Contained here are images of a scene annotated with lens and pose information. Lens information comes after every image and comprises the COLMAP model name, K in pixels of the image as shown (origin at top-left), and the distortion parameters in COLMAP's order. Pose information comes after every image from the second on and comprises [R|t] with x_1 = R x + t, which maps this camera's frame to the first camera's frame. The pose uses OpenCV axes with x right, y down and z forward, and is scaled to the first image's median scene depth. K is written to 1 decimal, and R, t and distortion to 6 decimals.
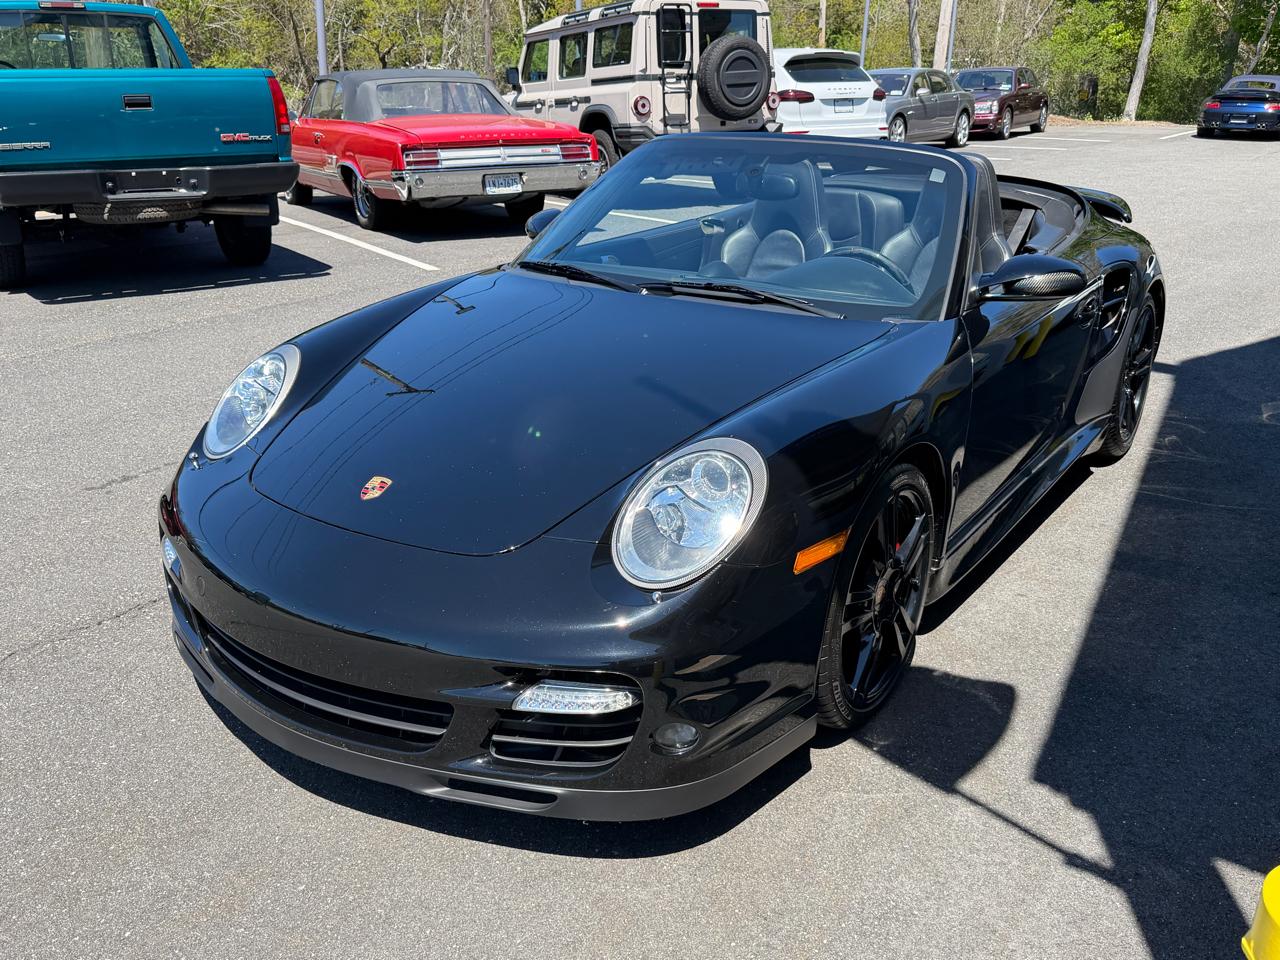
lens RADIAL K [[1130.4, 0, 640.0], [0, 1130.4, 480.0], [0, 0, 1]] dist [0.044893, -0.078276]
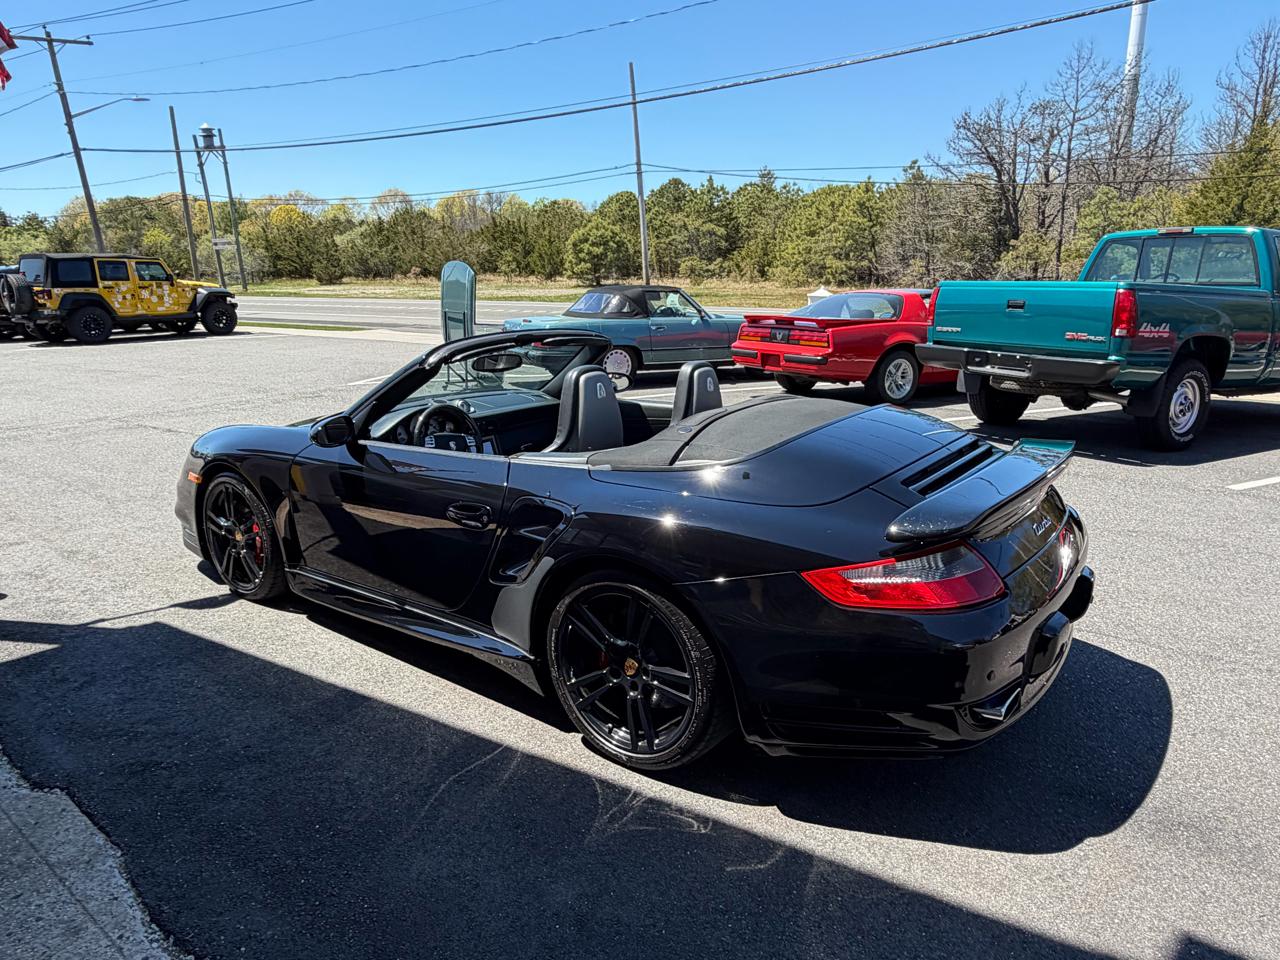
lens RADIAL K [[886.2, 0, 631.2], [0, 886.2, 481.1], [0, 0, 1]] dist [-0.000373, -0.002027]
pose [[-0.069374, 0.226292, -0.971586, 0.398476], [-0.336309, 0.911615, 0.236337, -0.141182], [0.939193, 0.343148, 0.012862, 0.374742]]
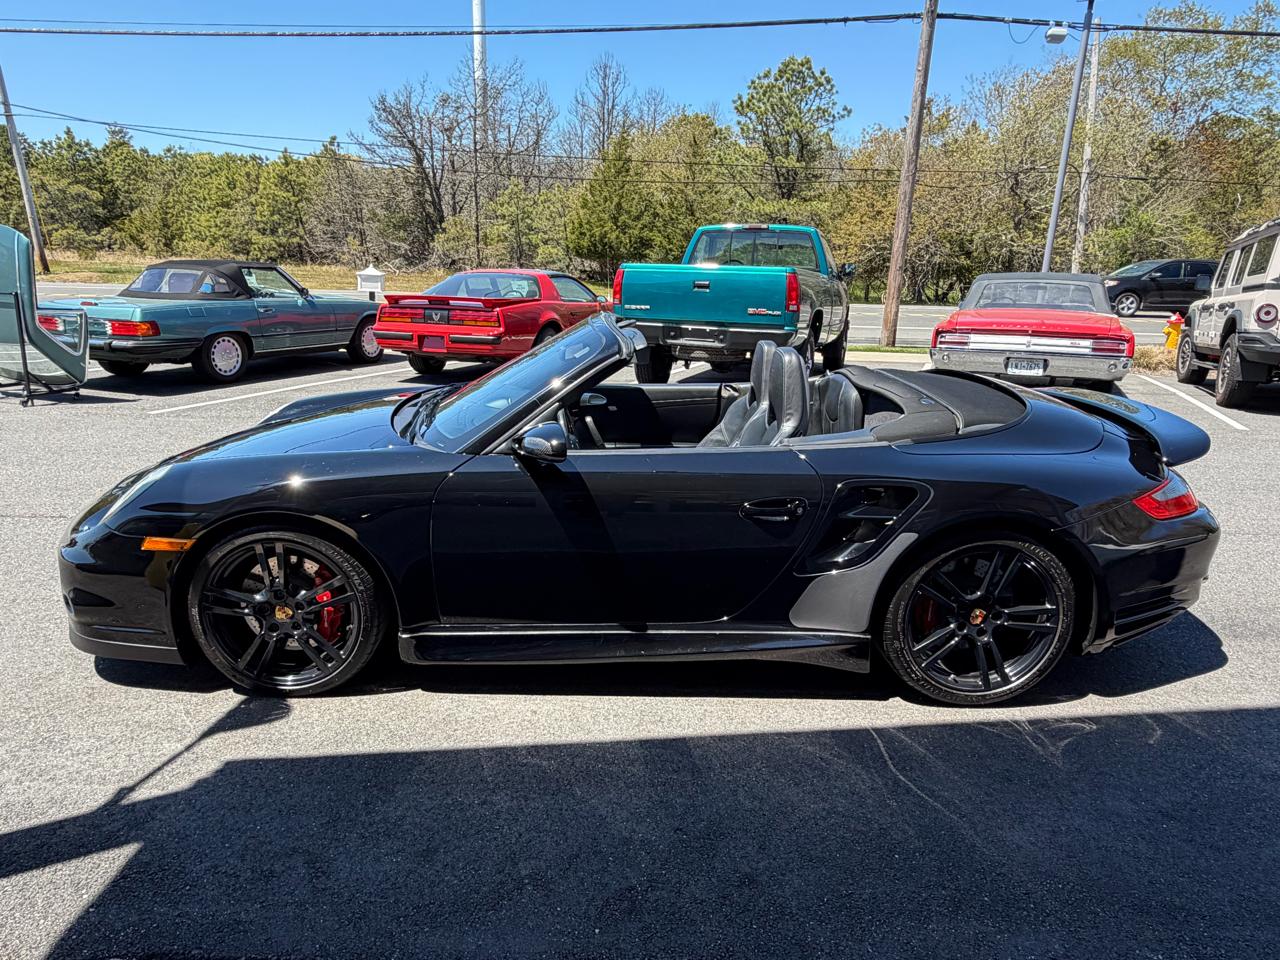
lens RADIAL K [[869.8, 0, 649.8], [0, 869.8, 480.8], [0, 0, 1]] dist [0.000916, -0.000169]
pose [[0.588110, 0.211733, -0.780574, 0.312801], [-0.295505, 0.954651, 0.036308, -0.056408], [0.752863, 0.209311, 0.624008, 0.145786]]
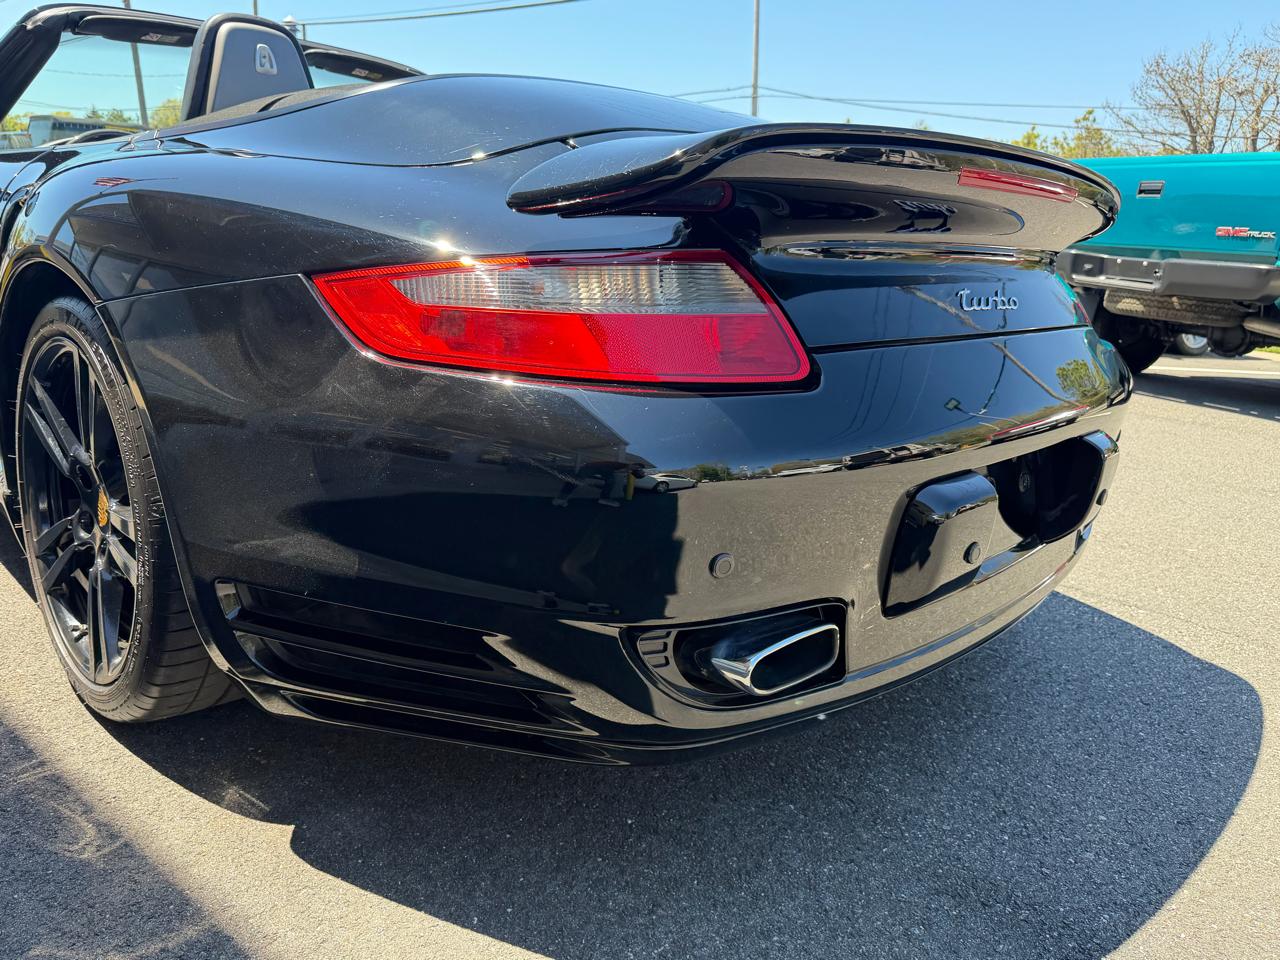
lens RADIAL K [[974.9, 0, 640.0], [0, 974.9, 480.0], [0, 0, 1]] dist [-0.000959, -0.000977]
pose [[-0.189570, 0.227598, -0.955124, 0.285996], [-0.405583, 0.867742, 0.287274, -0.108436], [0.894184, 0.441841, -0.072188, 0.468176]]
